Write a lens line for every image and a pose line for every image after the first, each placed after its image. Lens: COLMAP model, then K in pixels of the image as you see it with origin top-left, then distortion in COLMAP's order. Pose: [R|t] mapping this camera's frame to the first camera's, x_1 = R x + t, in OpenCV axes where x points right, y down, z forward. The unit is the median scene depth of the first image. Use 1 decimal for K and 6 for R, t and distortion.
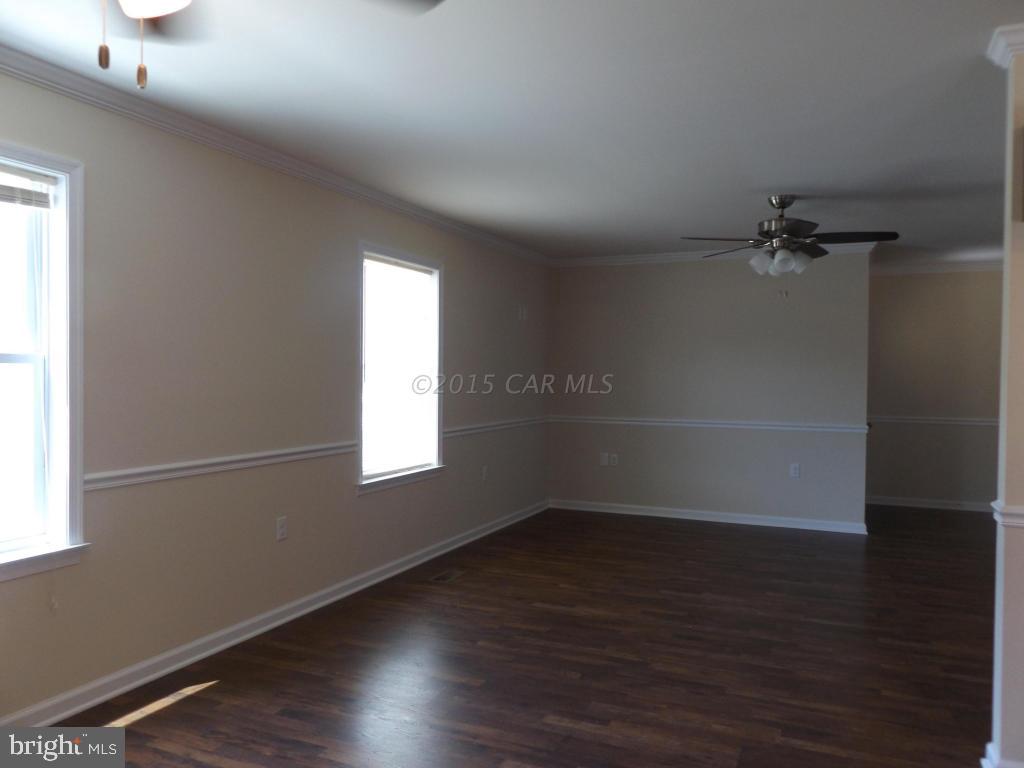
lens RADIAL K [[762.5, 0, 513.1], [0, 762.5, 389.4], [0, 0, 1]] dist [-0.011643, 0.009227]
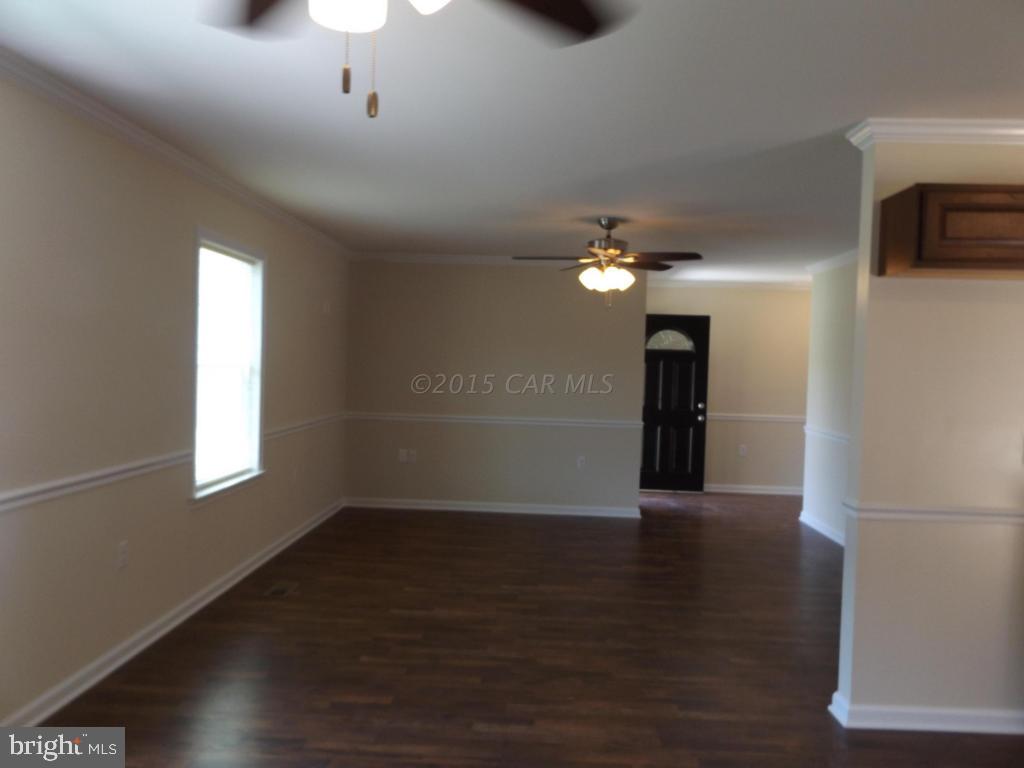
lens RADIAL K [[762.5, 0, 510.8], [0, 762.5, 382.5], [0, 0, 1]] dist [-0.011643, 0.009227]
pose [[0.930113, 0.010252, 0.367130, -0.193864], [-0.014112, 0.999870, 0.007833, -0.024850], [-0.367001, -0.012466, 0.930137, 0.027585]]
